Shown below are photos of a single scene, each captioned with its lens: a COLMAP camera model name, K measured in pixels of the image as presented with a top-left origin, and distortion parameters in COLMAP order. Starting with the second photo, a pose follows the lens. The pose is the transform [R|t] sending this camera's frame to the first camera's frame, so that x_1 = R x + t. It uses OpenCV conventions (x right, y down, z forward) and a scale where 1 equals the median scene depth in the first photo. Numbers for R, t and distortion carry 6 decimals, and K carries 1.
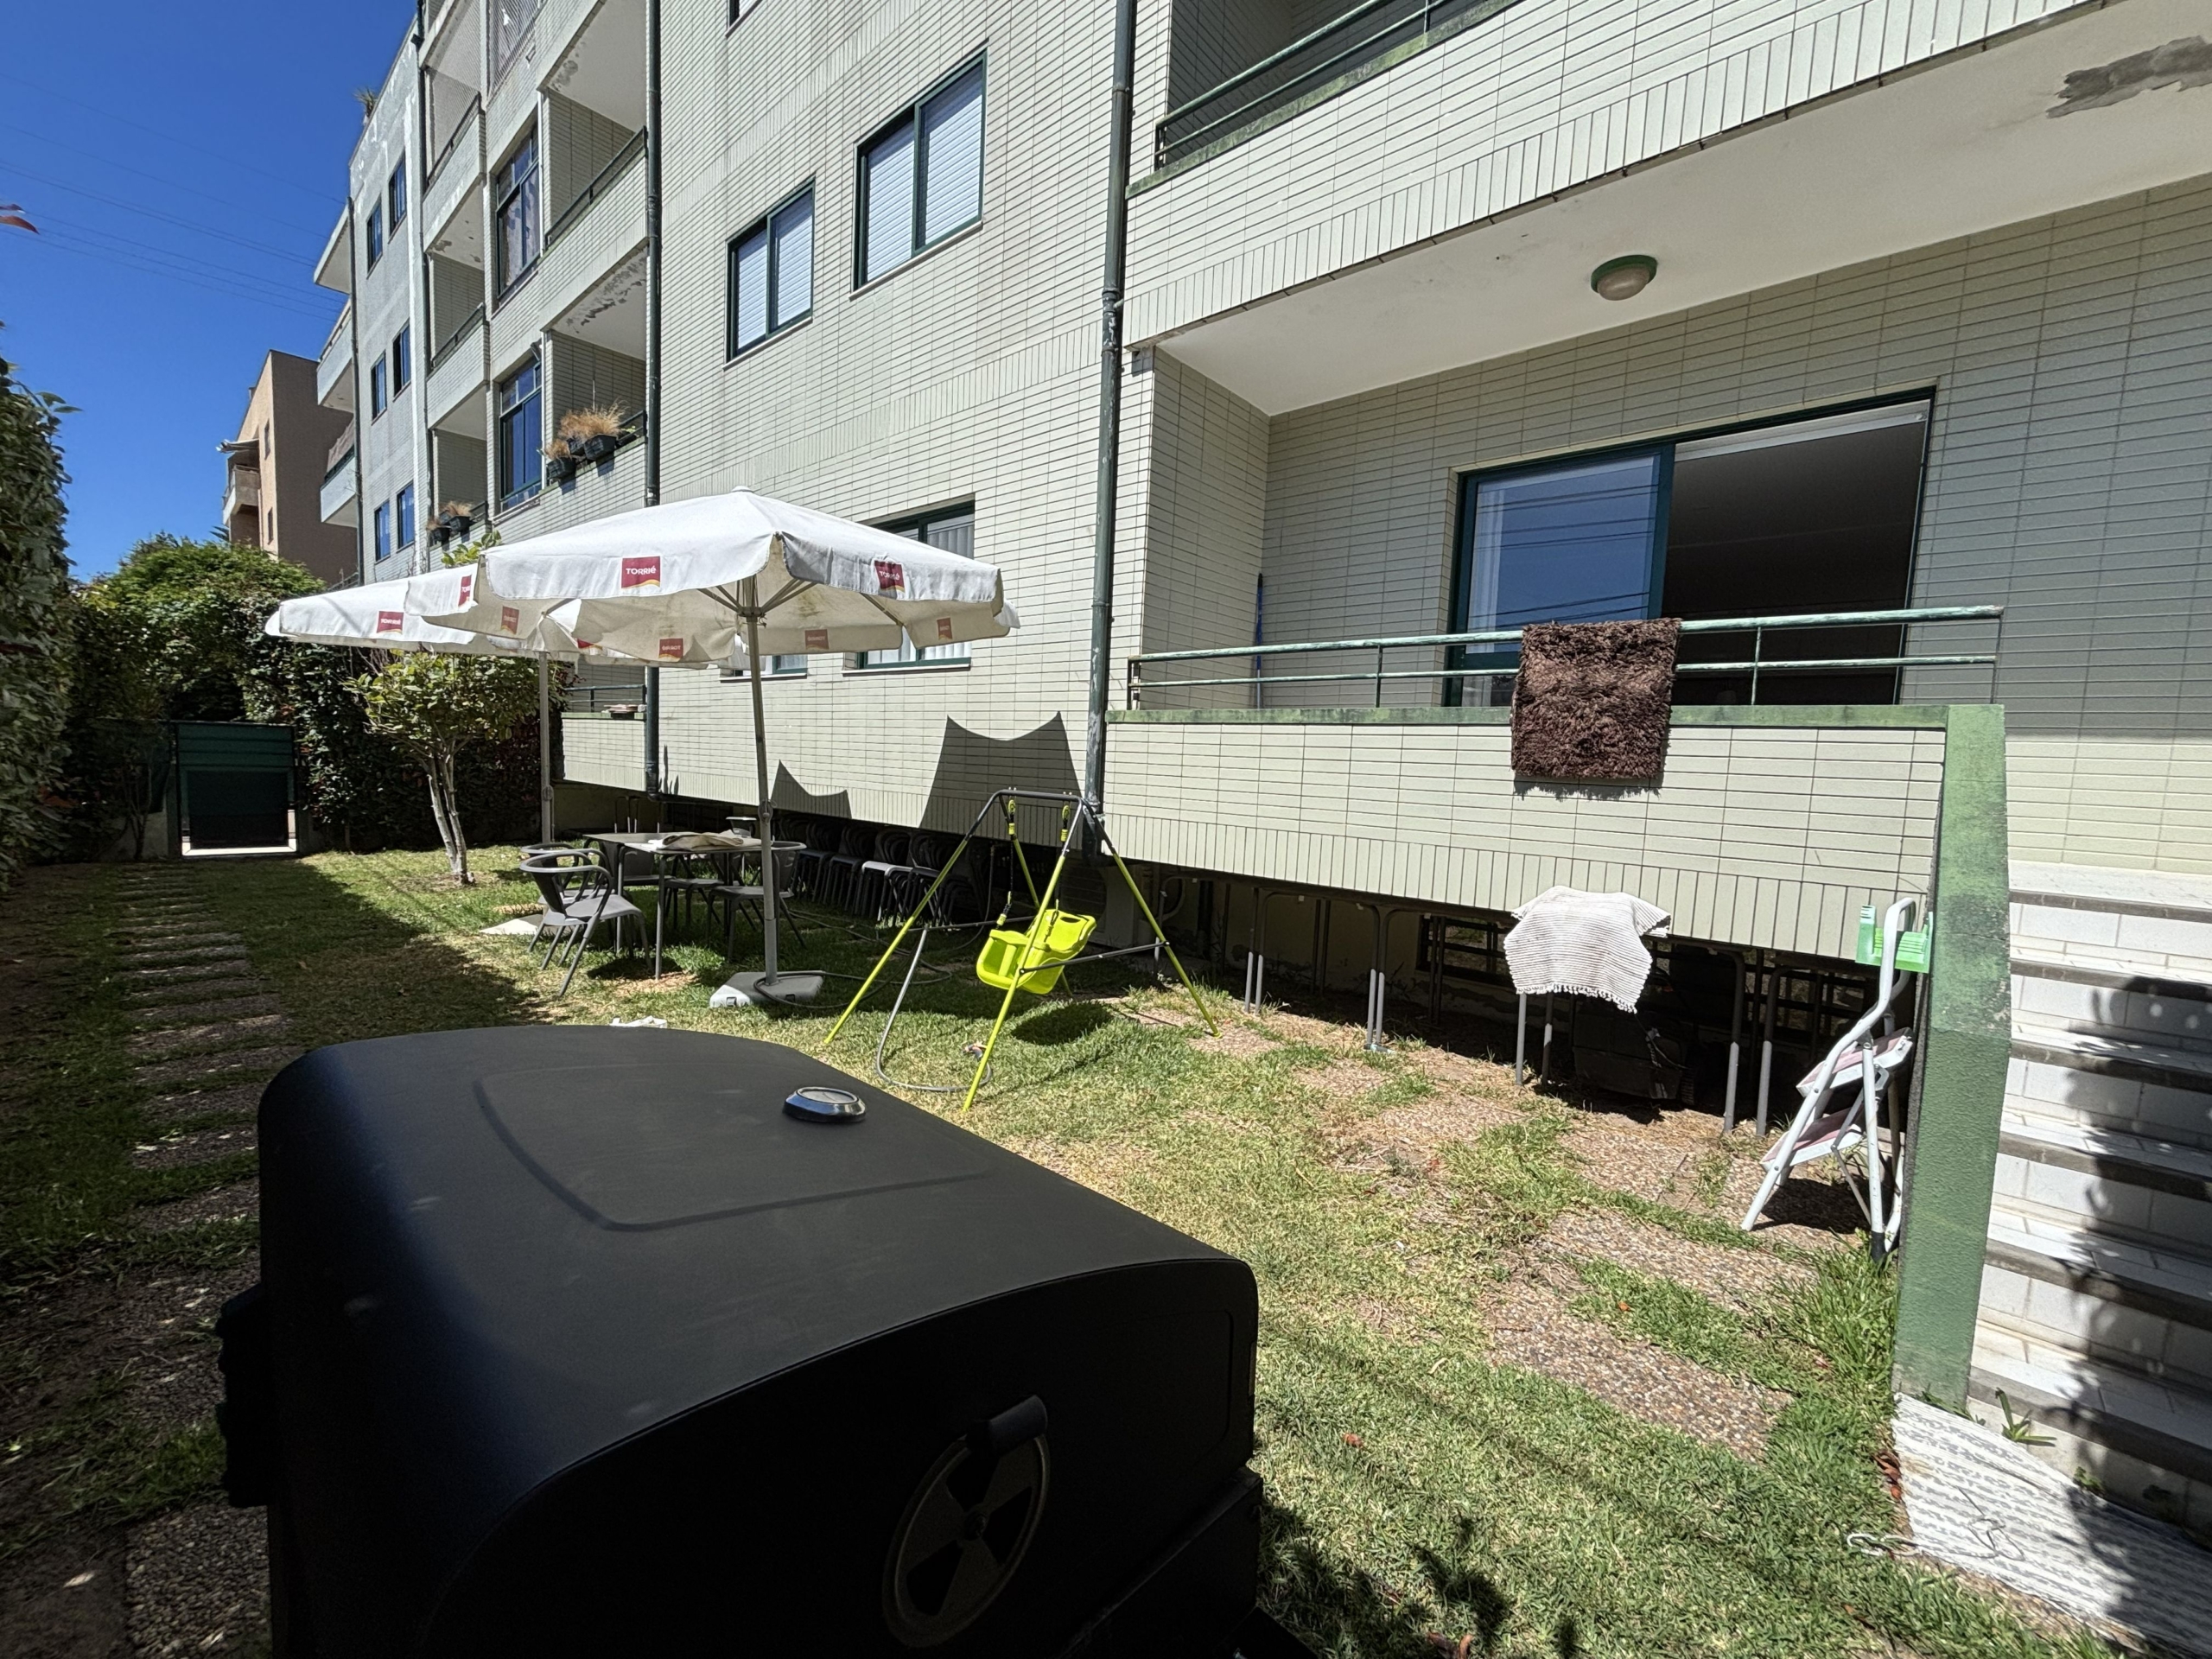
lens RADIAL K [[885.7, 0, 1097.6], [0, 885.7, 835.9], [0, 0, 1]] dist [0.001938, -0.001892]
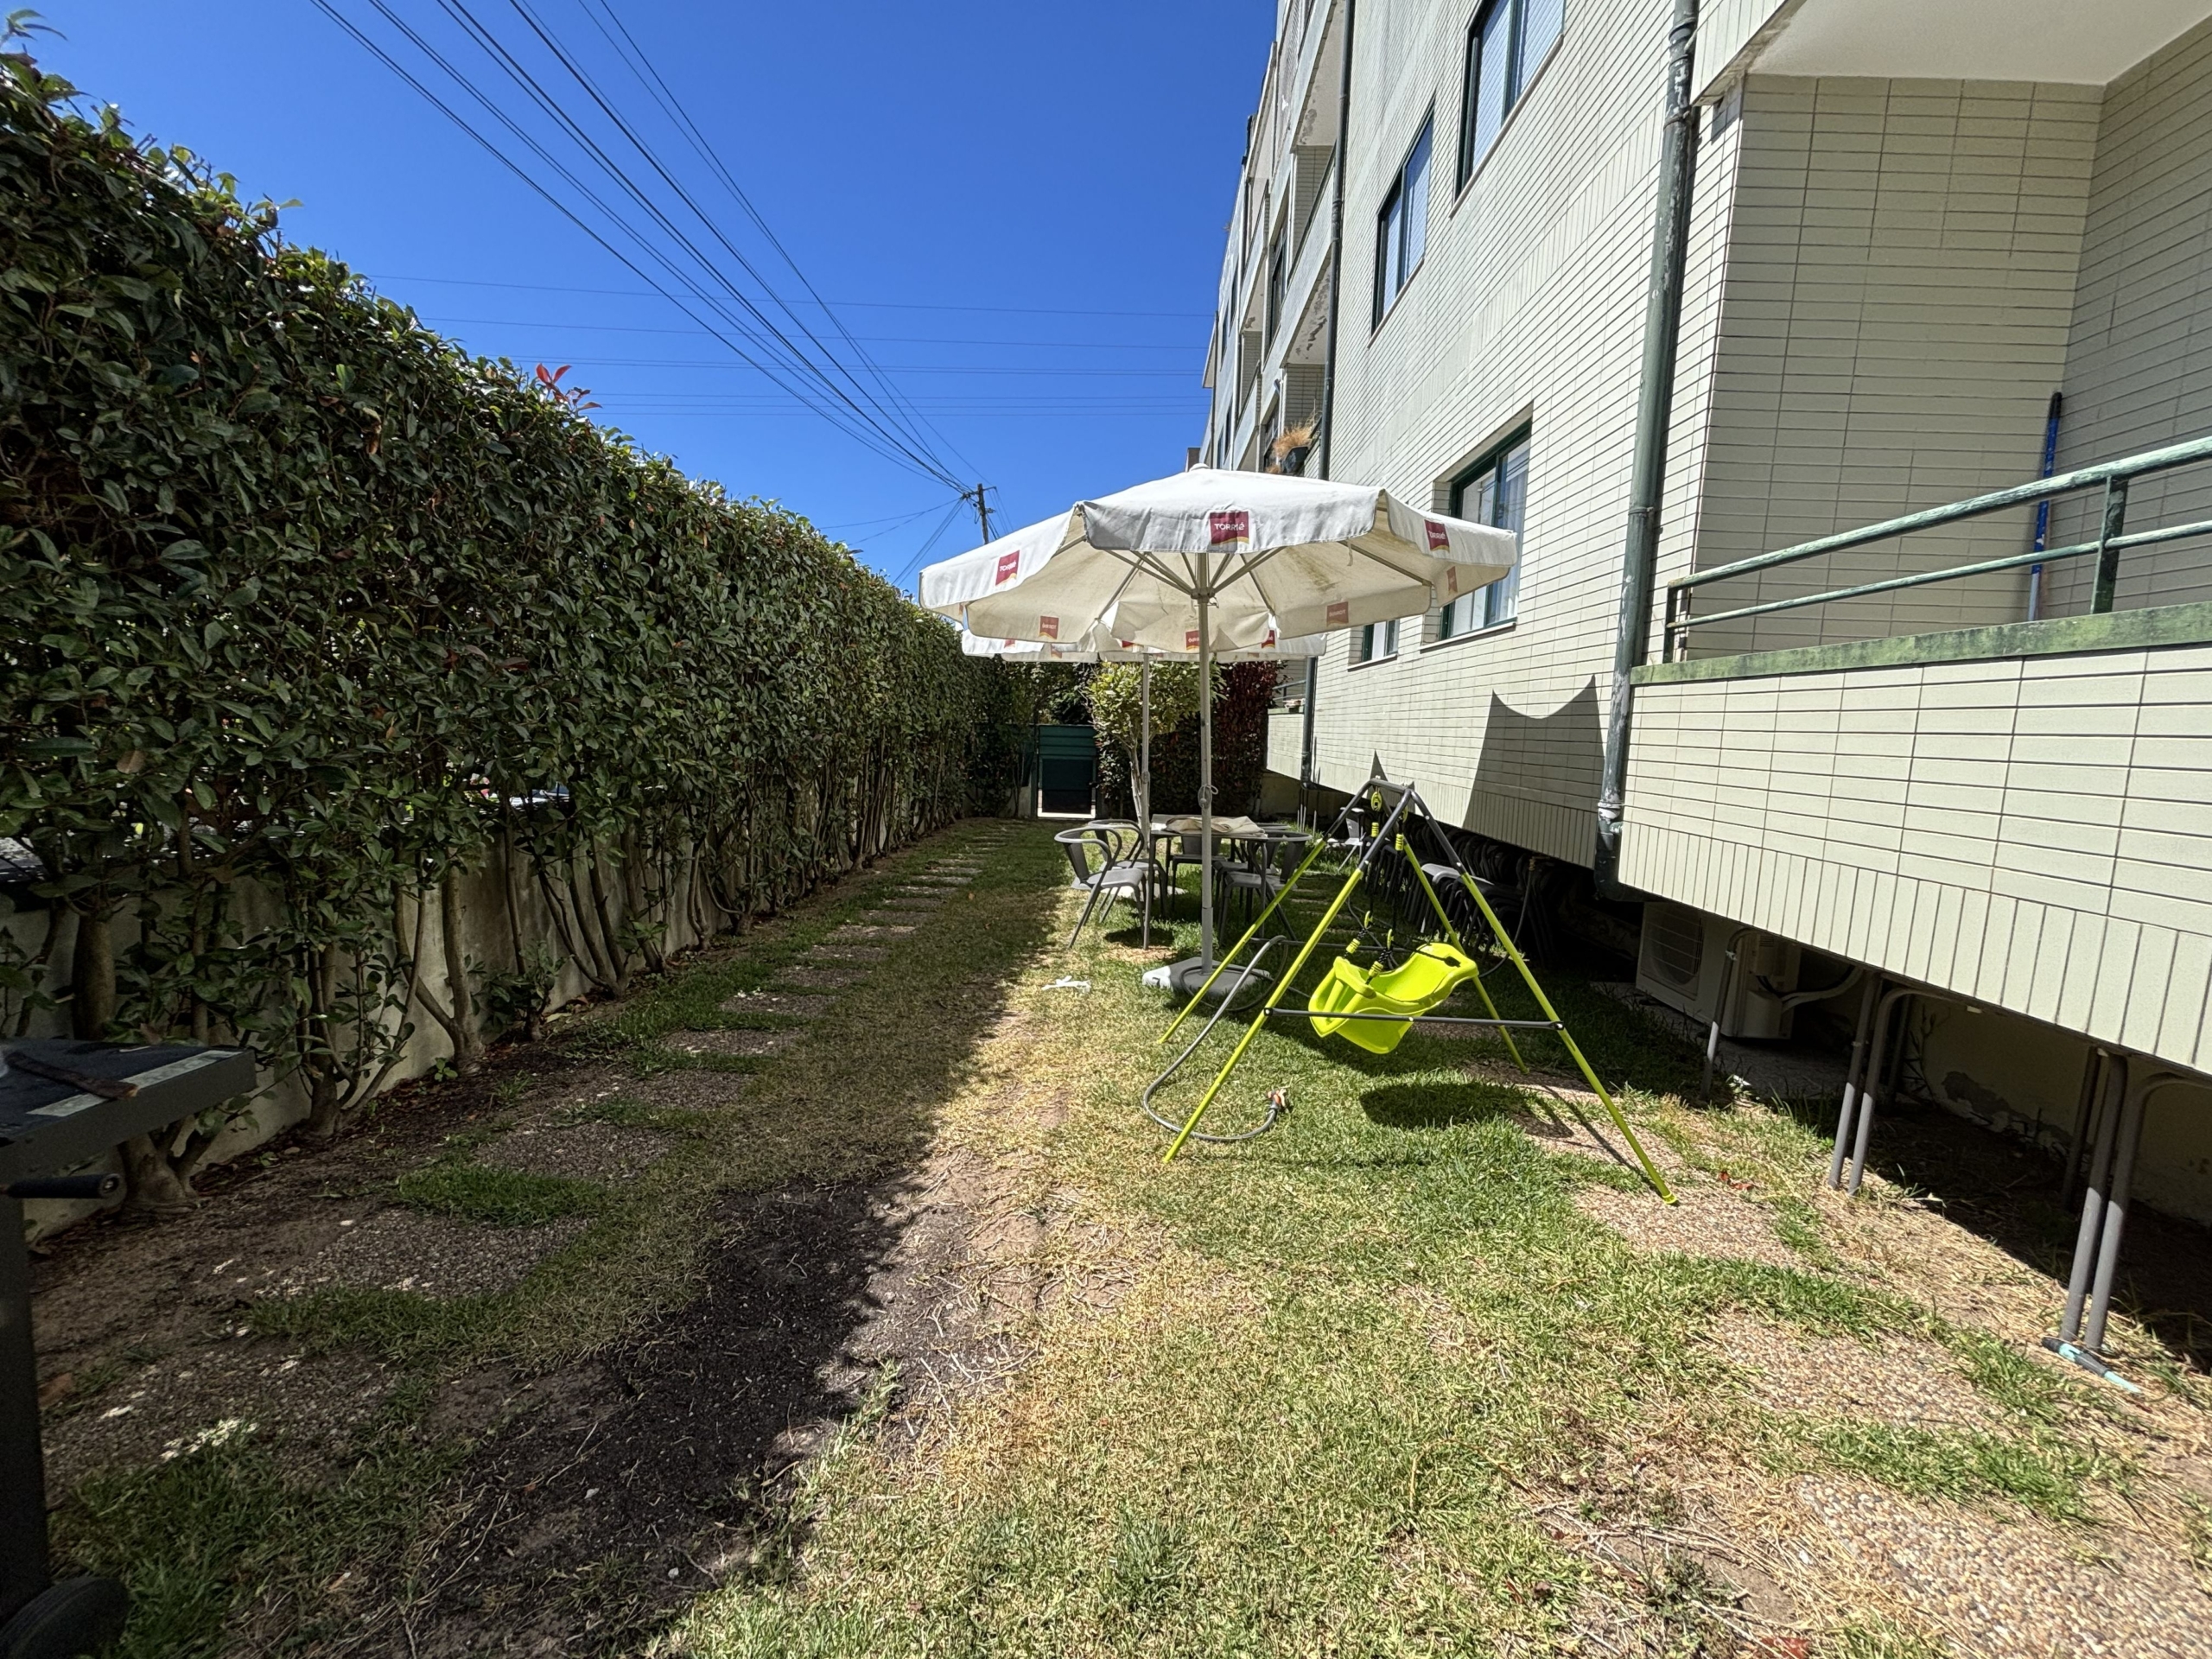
lens RADIAL K [[885.7, 0, 1112.7], [0, 885.7, 830.6], [0, 0, 1]] dist [0.001938, -0.001892]
pose [[0.649167, 0.067749, -0.757623, 0.277848], [-0.068301, 0.997194, 0.030648, -0.012517], [0.757574, 0.031851, 0.651972, 0.270739]]
